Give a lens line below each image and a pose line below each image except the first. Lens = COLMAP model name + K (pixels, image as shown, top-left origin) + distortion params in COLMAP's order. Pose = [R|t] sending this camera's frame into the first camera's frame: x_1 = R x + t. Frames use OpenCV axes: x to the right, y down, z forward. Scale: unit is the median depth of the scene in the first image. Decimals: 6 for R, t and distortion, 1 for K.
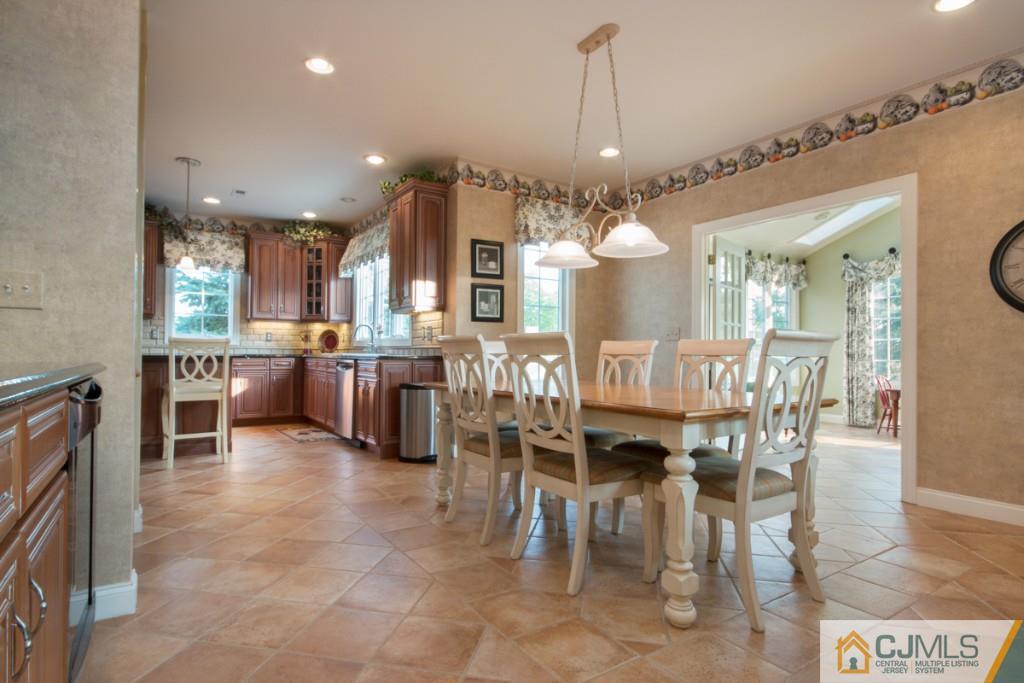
lens RADIAL K [[535.7, 0, 507.8], [0, 535.7, 346.0], [0, 0, 1]] dist [0.007553, 0.001191]
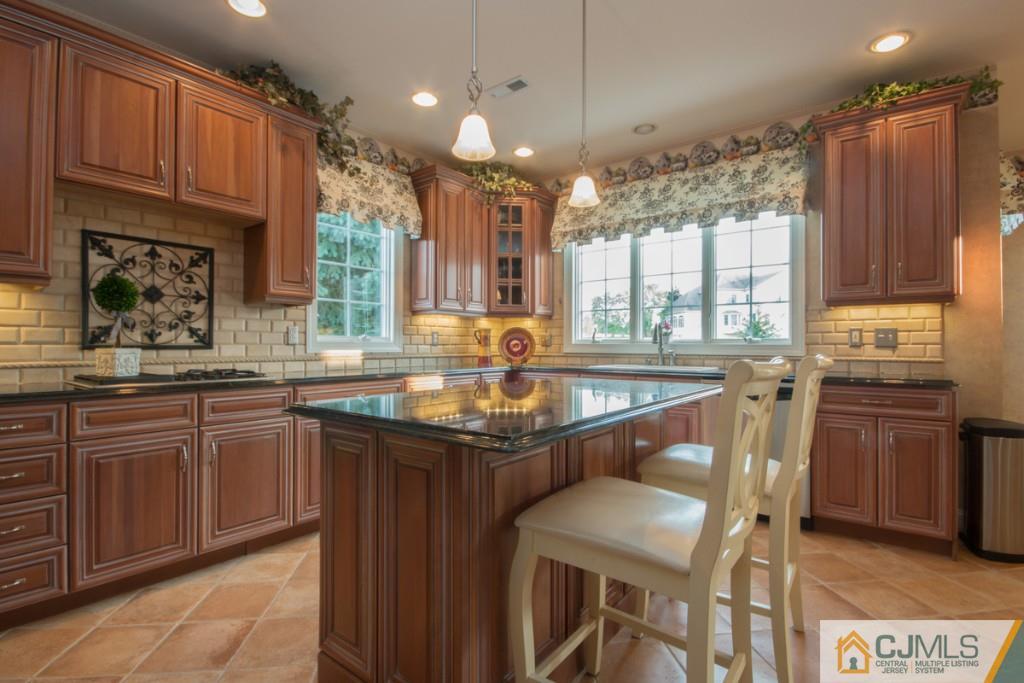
lens RADIAL K [[488.5, 0, 511.3], [0, 488.5, 343.9], [0, 0, 1]] dist [-0.000917, -0.000739]
pose [[0.949157, -0.004107, 0.314776, -0.574014], [0.000975, 0.999948, 0.010105, -0.017445], [-0.314801, -0.009285, 0.949112, 0.440672]]
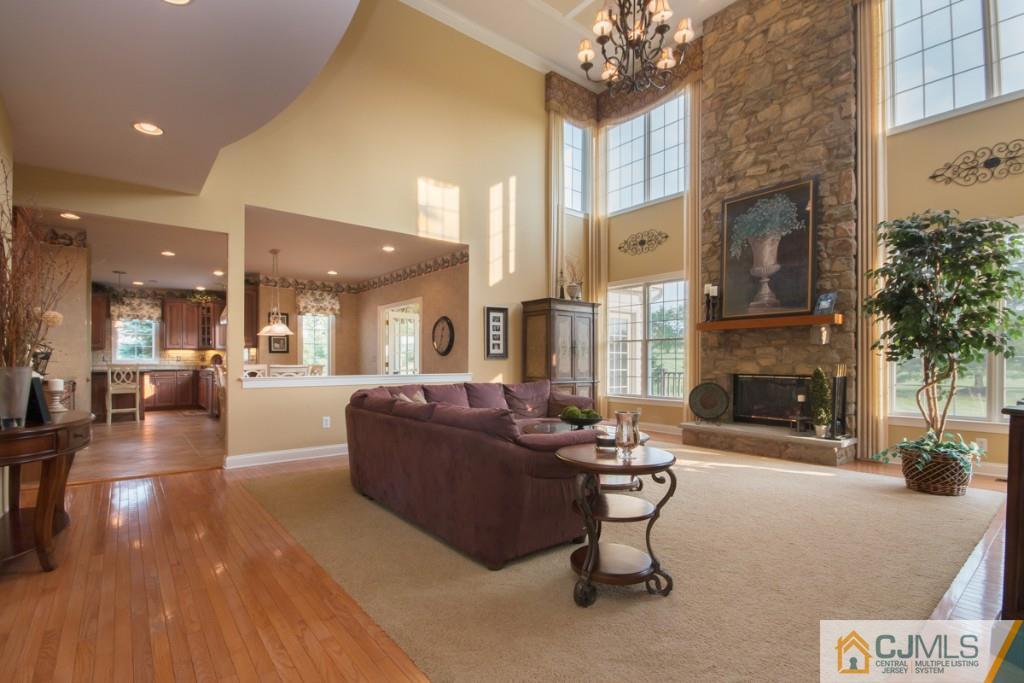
lens RADIAL K [[488.5, 0, 516.2], [0, 488.5, 356.6], [0, 0, 1]] dist [-0.000917, -0.000739]
pose [[0.995399, -0.007876, 0.095488, 0.489640], [0.007441, 0.999960, 0.004915, -0.024490], [-0.095523, -0.004181, 0.995418, -0.662217]]
